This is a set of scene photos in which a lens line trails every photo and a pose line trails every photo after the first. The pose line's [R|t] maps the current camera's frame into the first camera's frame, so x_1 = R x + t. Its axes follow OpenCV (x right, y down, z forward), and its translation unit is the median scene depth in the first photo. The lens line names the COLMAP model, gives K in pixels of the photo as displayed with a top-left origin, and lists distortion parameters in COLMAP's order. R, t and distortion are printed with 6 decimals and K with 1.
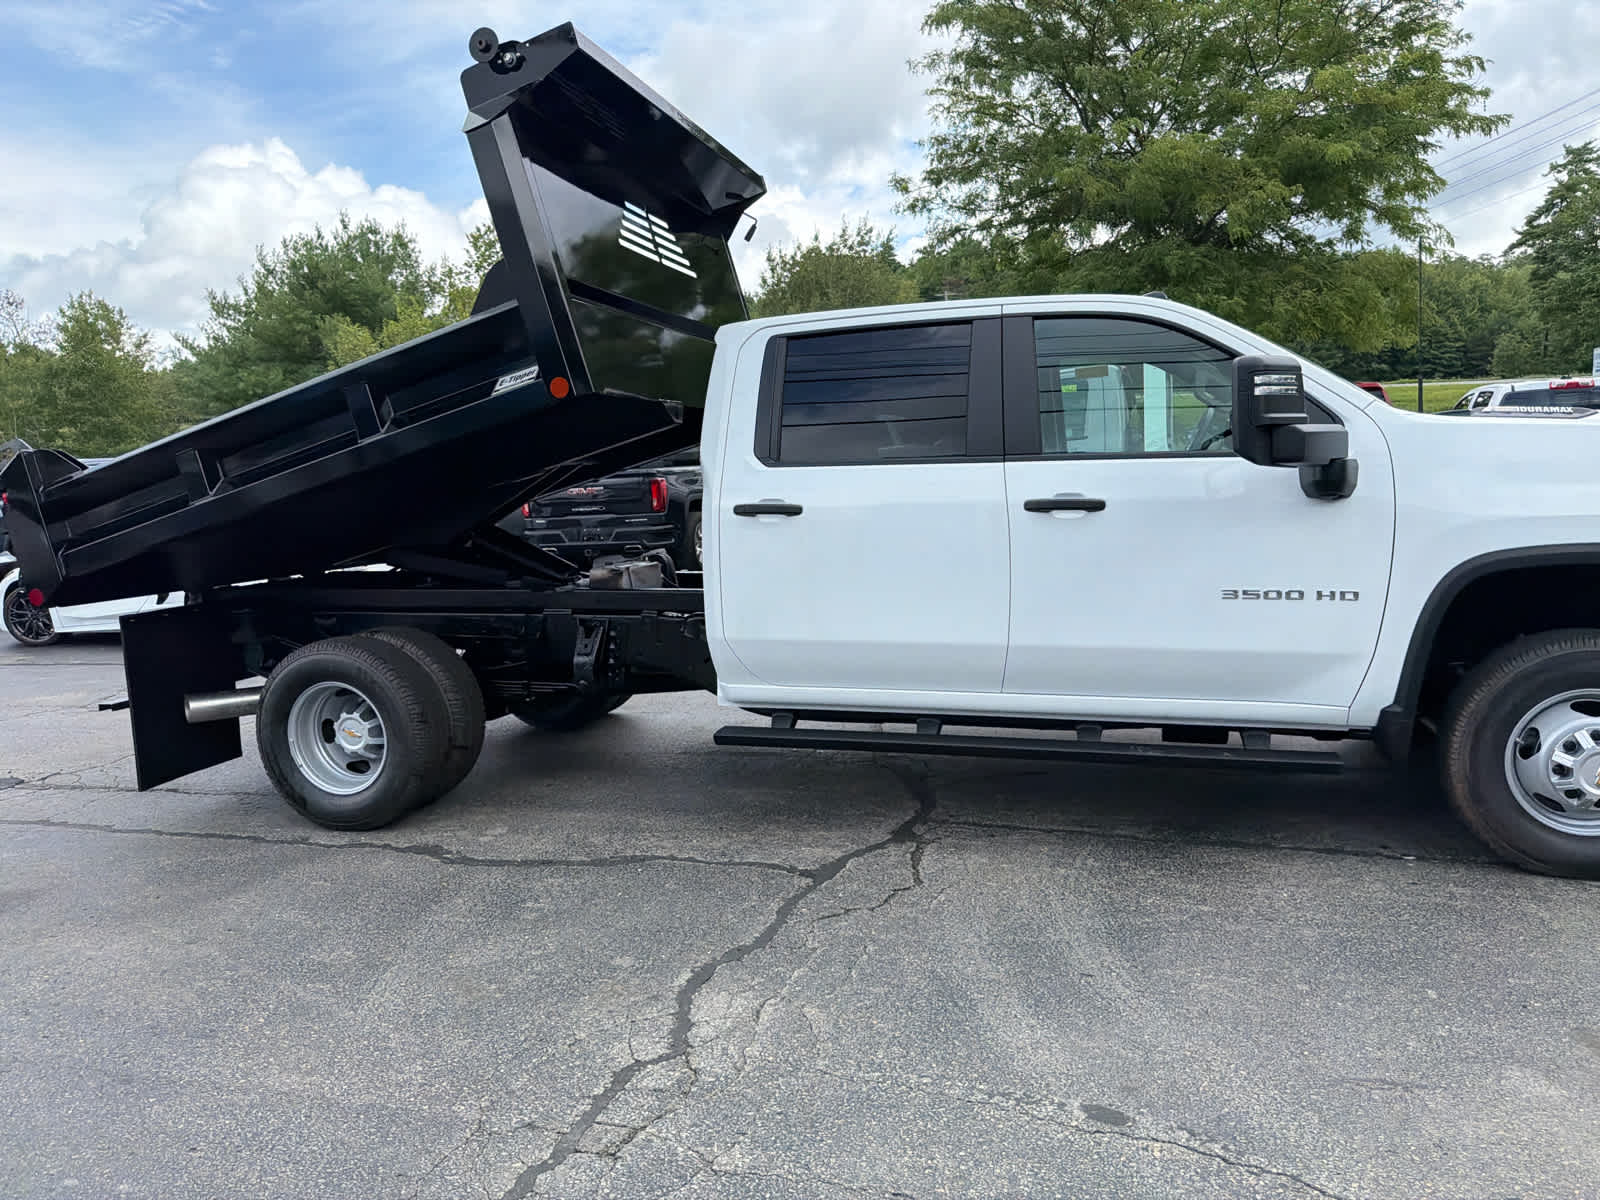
lens RADIAL K [[1096.8, 0, 801.9], [0, 1096.8, 663.8], [0, 0, 1]] dist [0.030265, -0.032274]
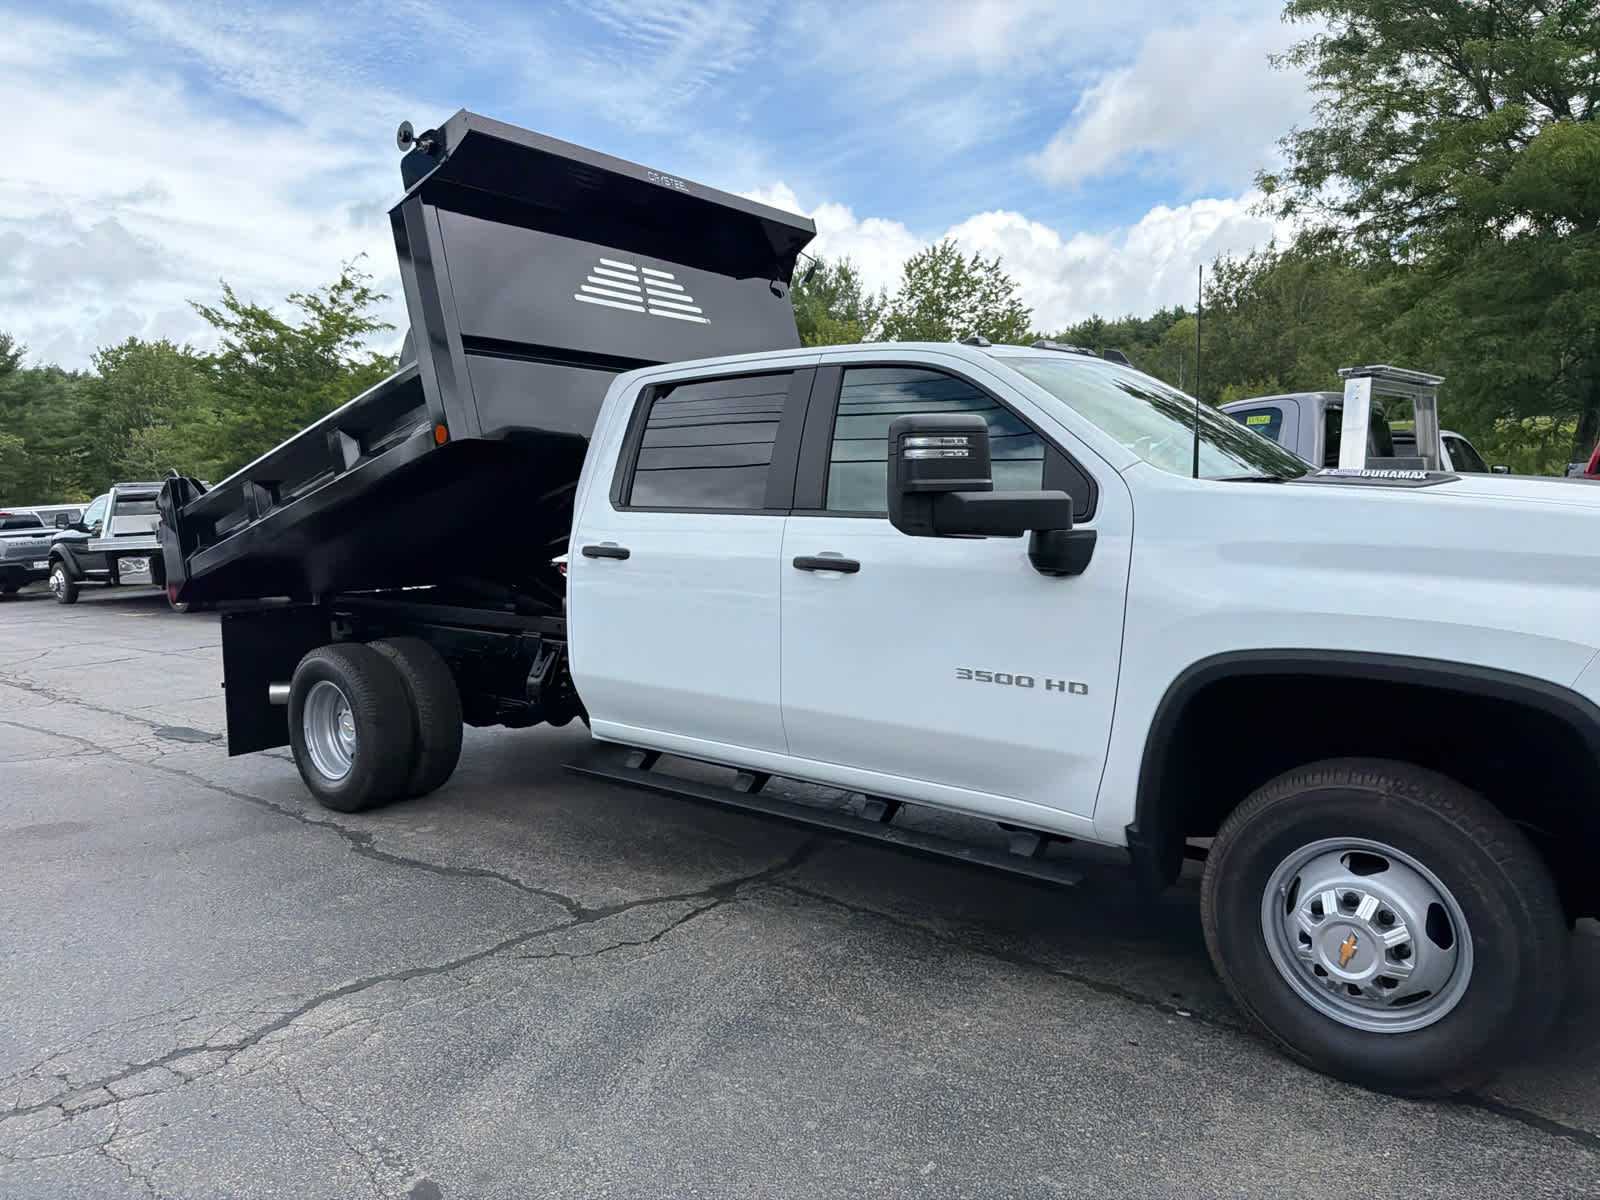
lens RADIAL K [[1131.2, 0, 790.9], [0, 1131.2, 626.3], [0, 0, 1]] dist [0.059323, -0.075103]
pose [[0.918979, 0.072478, -0.387588, 0.576733], [-0.093926, 0.994904, -0.036657, -0.051692], [0.382956, 0.070091, 0.921104, 0.095391]]
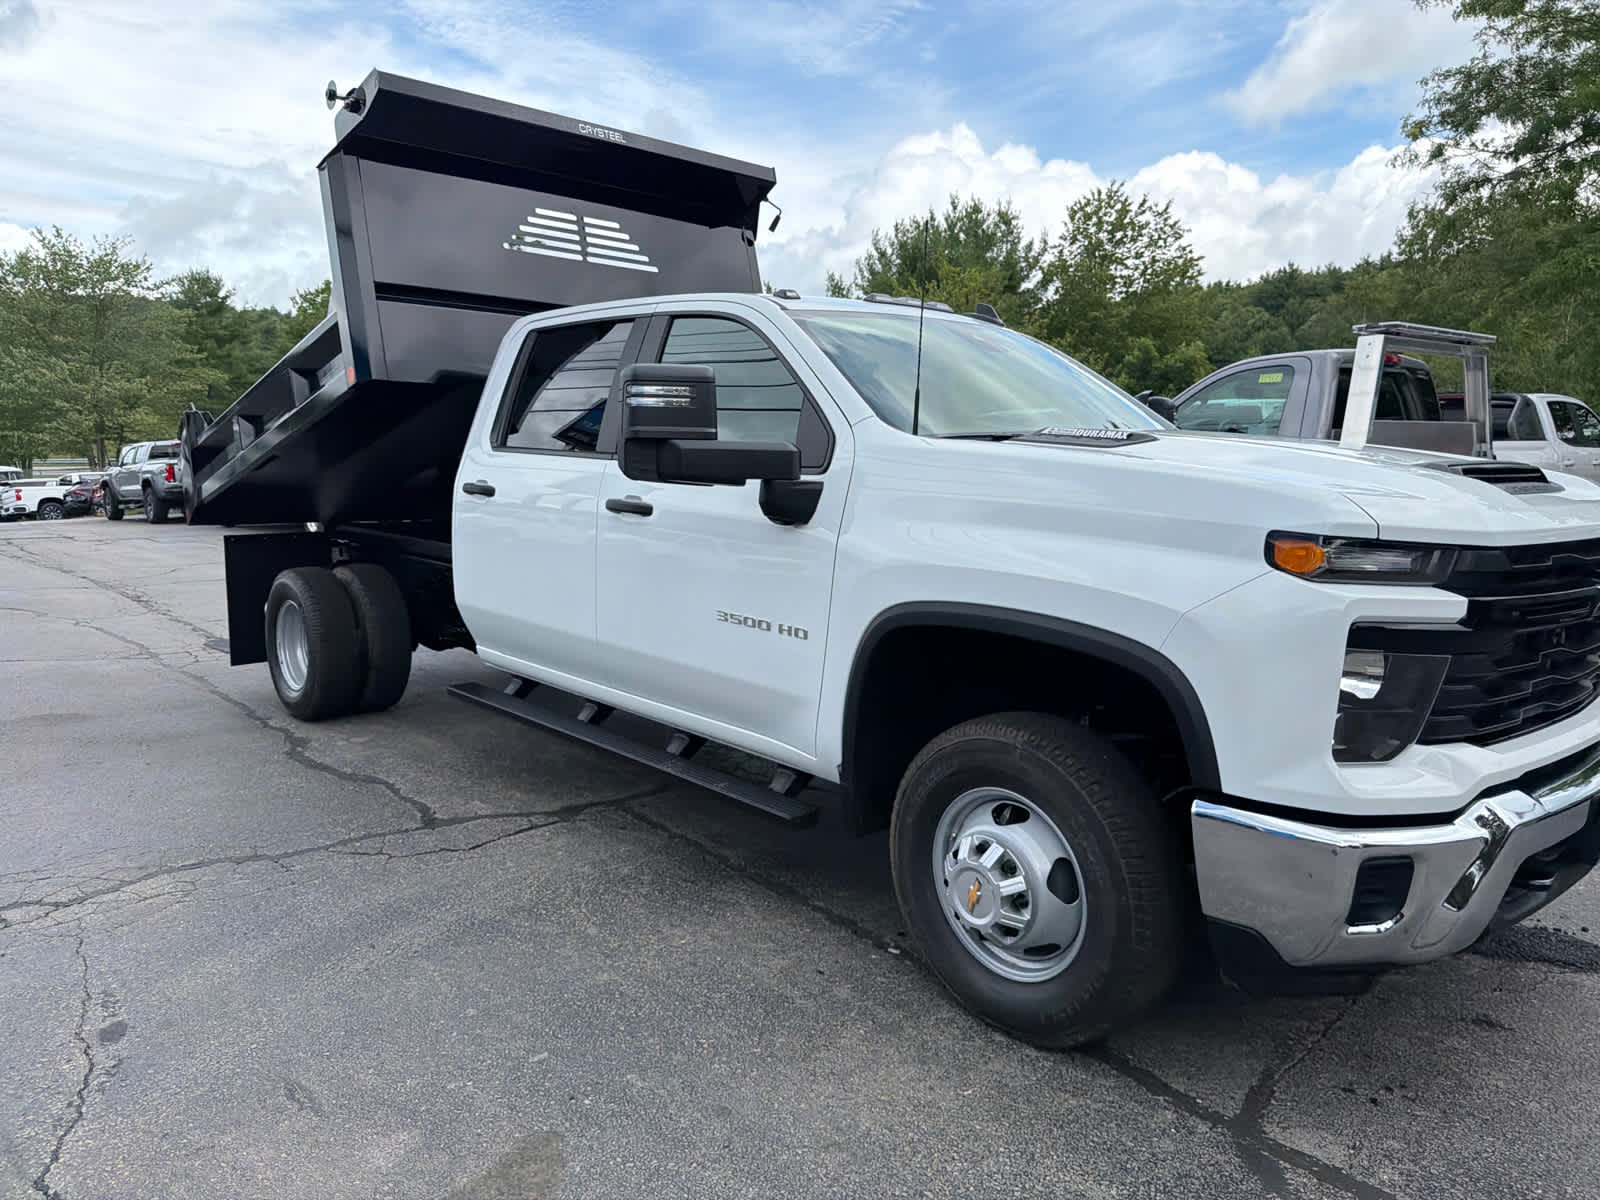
lens RADIAL K [[1127.2, 0, 778.8], [0, 1127.2, 628.1], [0, 0, 1]] dist [0.060168, -0.076753]
pose [[0.847223, 0.136148, -0.513494, 0.869664], [-0.143514, 0.989319, 0.025522, -0.079718], [0.511484, 0.052071, 0.857713, 0.199440]]
